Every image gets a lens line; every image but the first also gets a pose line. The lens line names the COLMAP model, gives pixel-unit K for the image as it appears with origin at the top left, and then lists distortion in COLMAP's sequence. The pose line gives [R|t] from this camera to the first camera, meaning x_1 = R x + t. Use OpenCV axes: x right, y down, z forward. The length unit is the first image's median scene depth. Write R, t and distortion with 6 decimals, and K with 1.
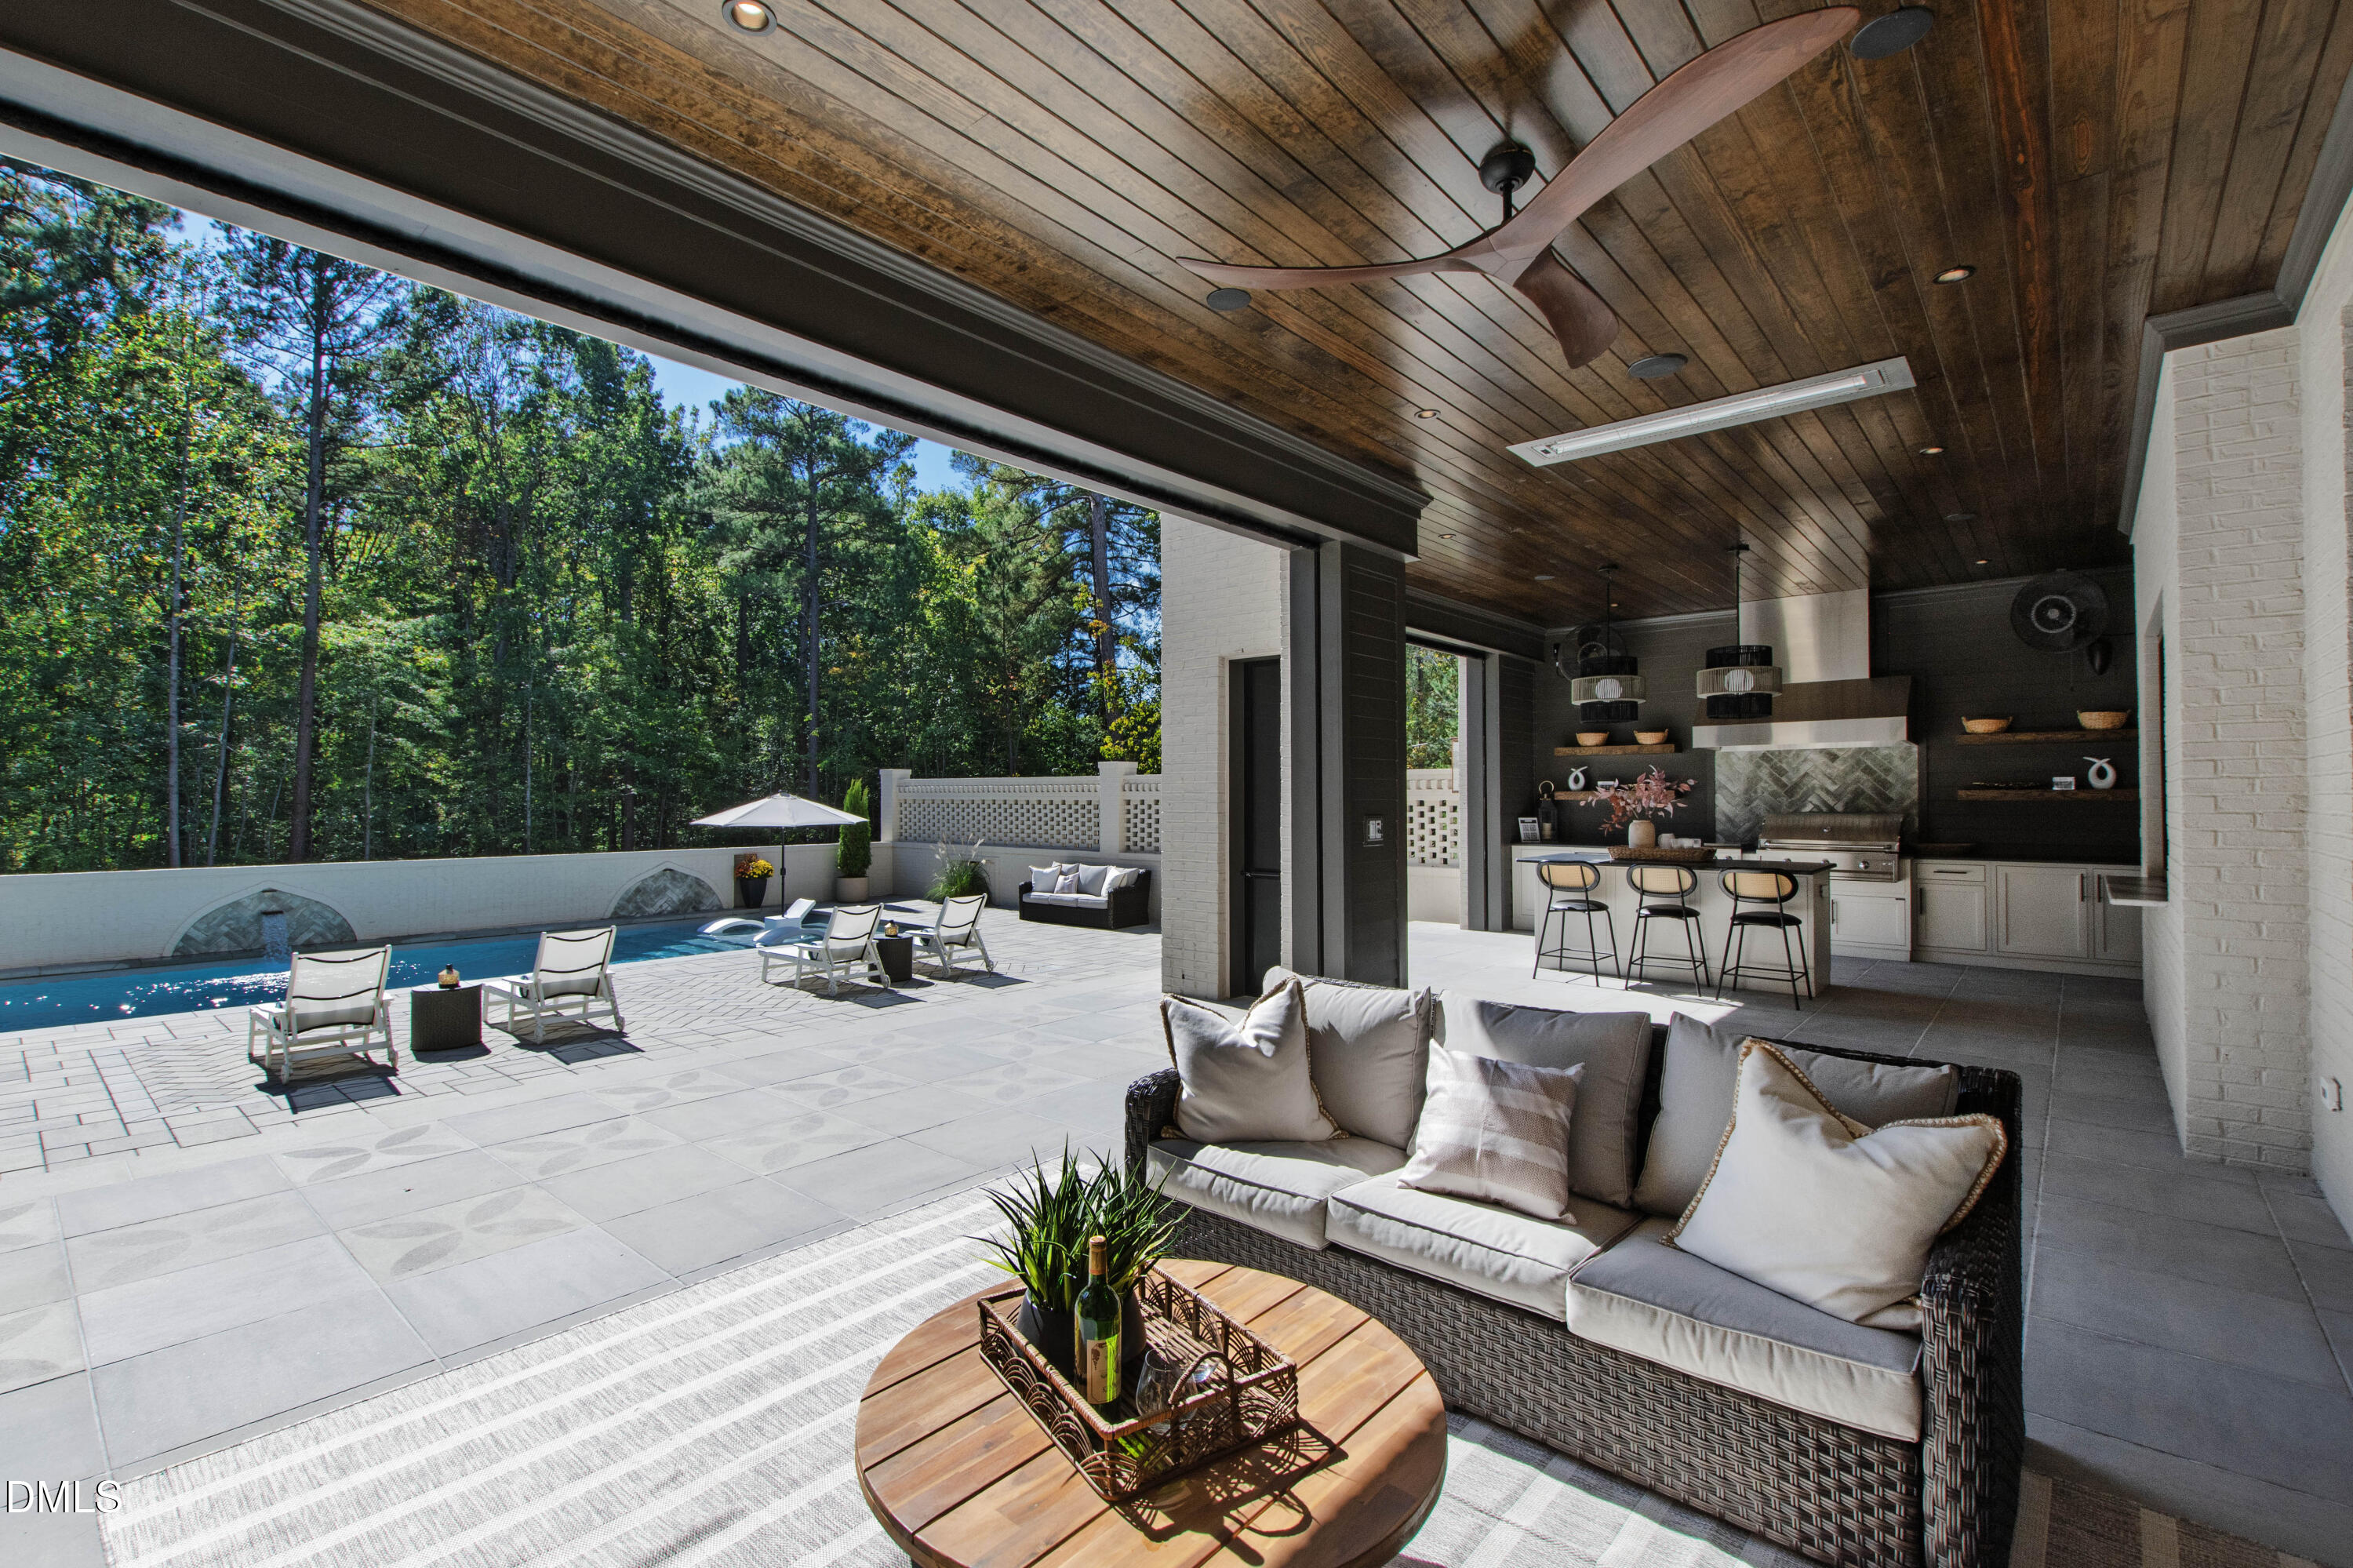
lens RADIAL K [[1055.6, 0, 1183.4], [0, 1055.6, 797.6], [0, 0, 1]] dist [0.005226, -0.002708]
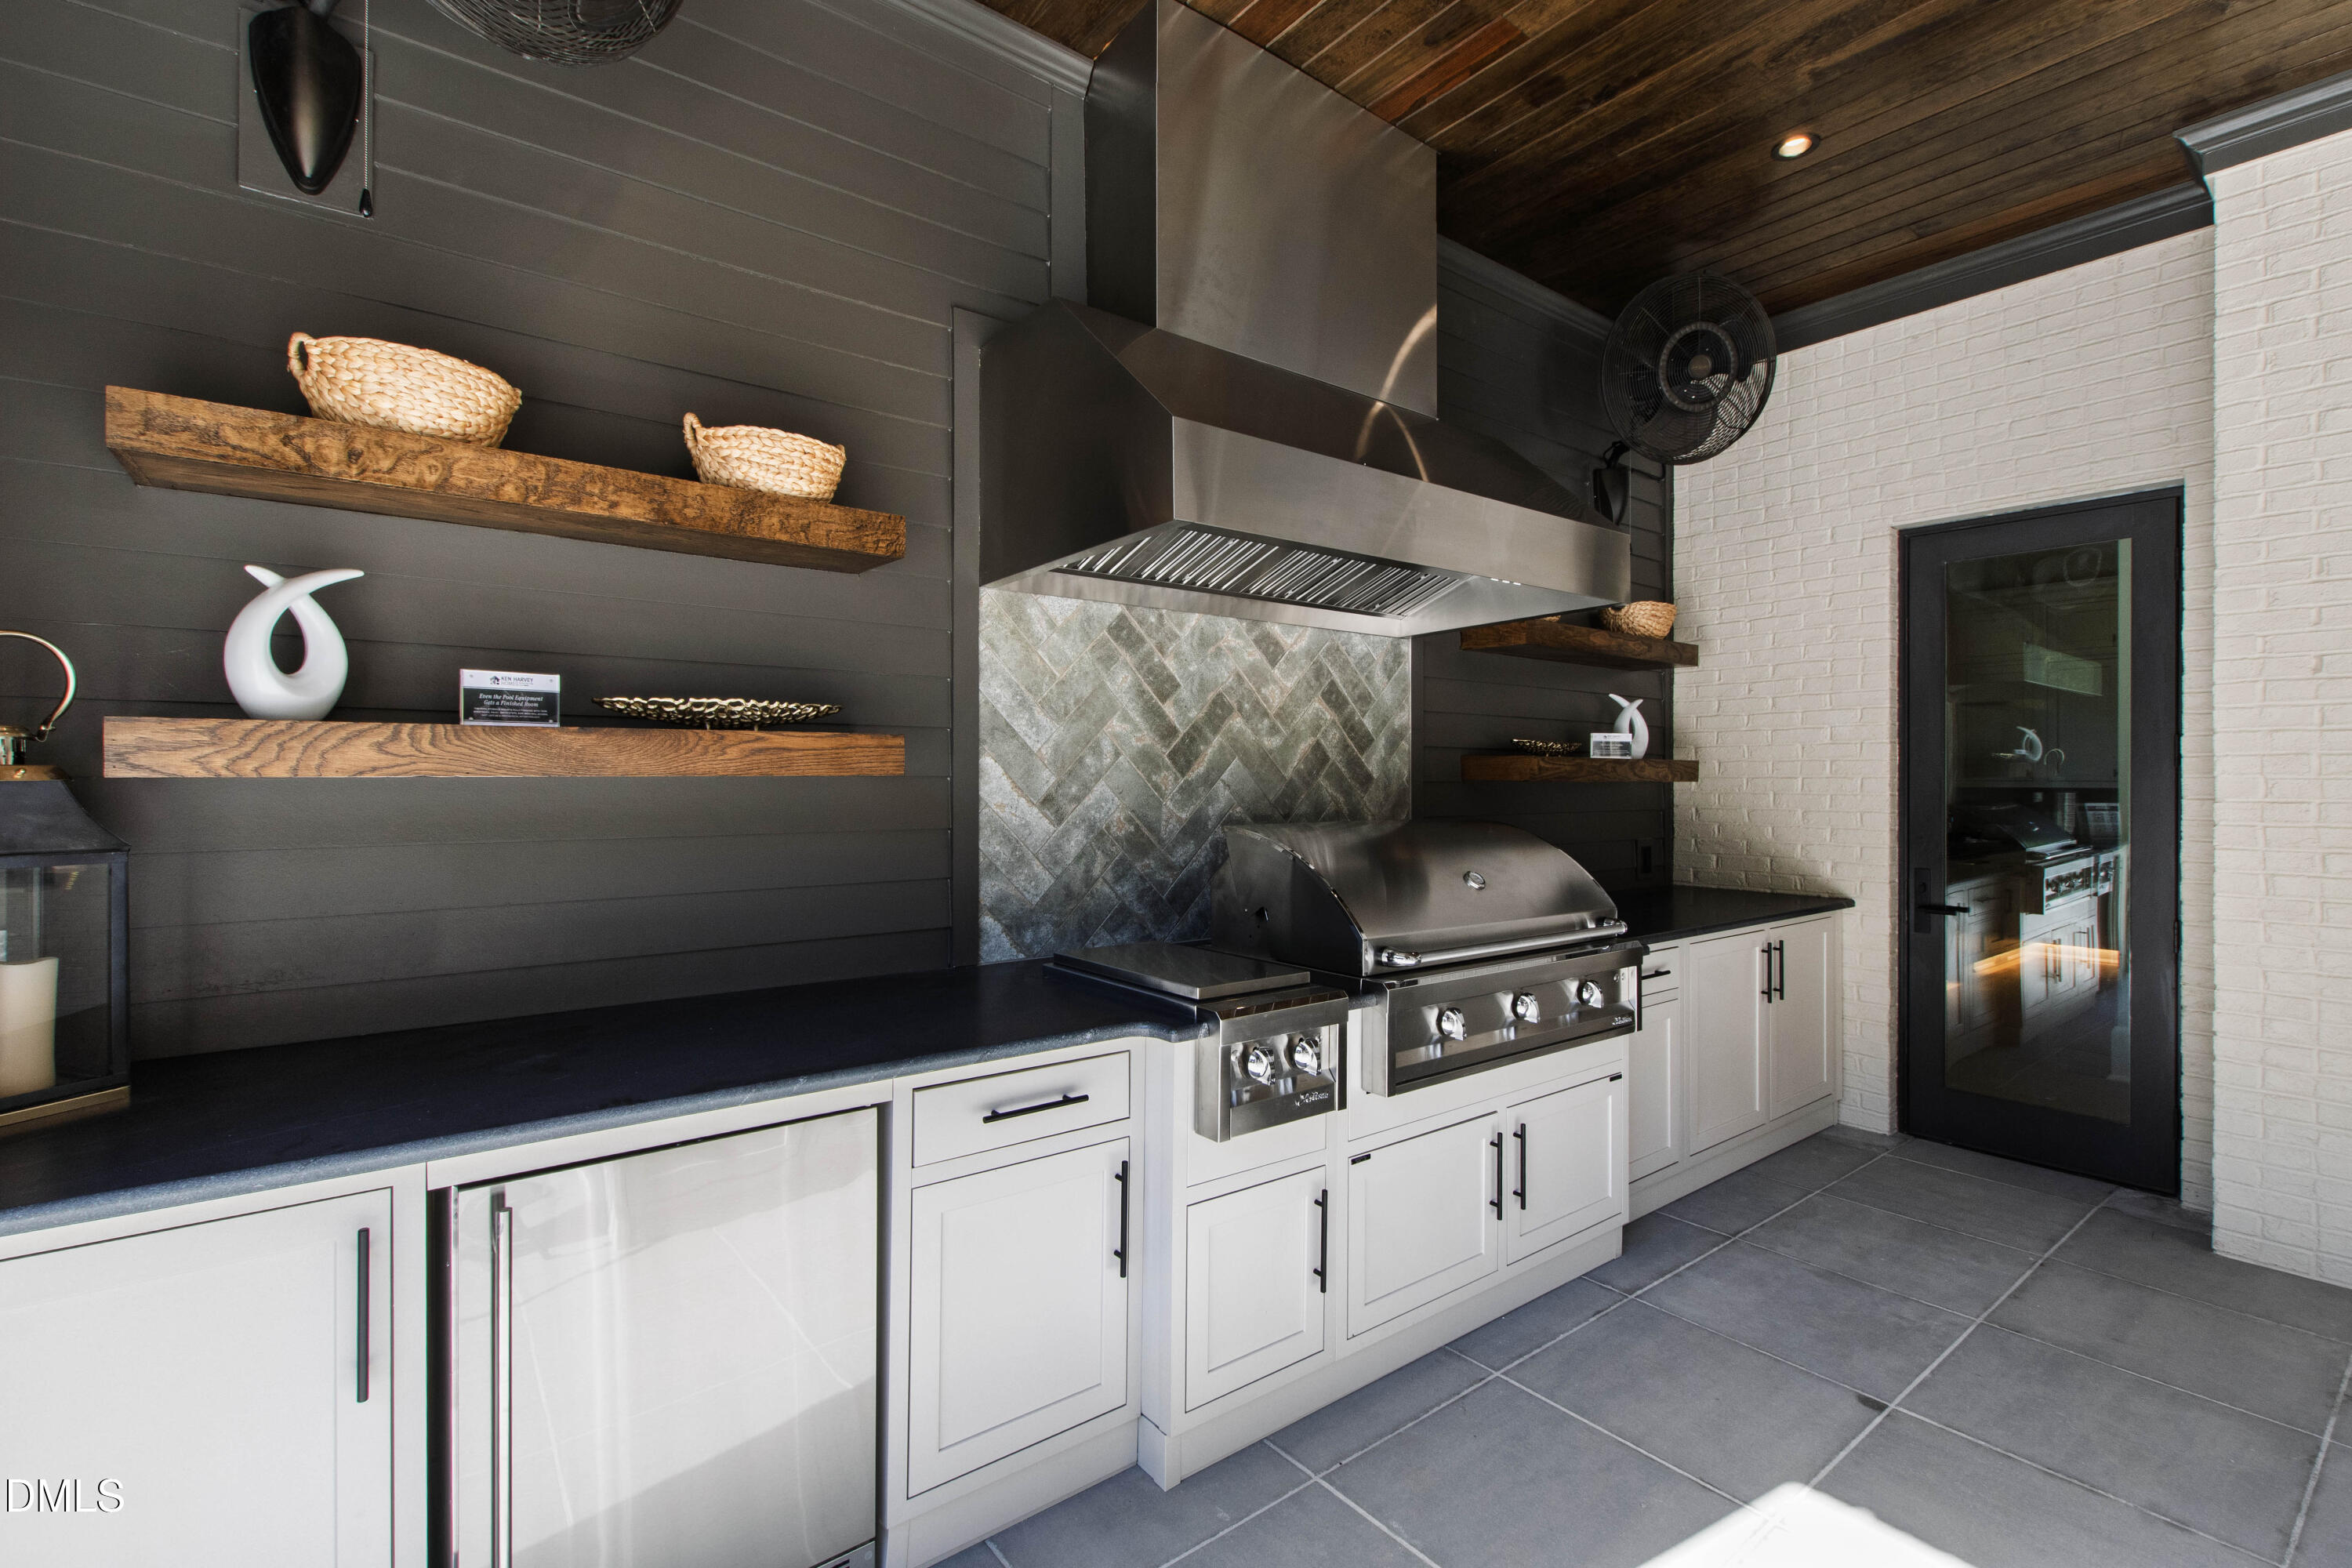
lens RADIAL K [[1055.1, 0, 1170.4], [0, 1055.1, 781.3], [0, 0, 1]] dist [0.005226, -0.002708]
pose [[0.203790, -0.000354, 0.979015, 0.277773], [-0.000441, 1.000000, 0.000454, 0.002331], [-0.979014, -0.000525, 0.203790, 0.938621]]
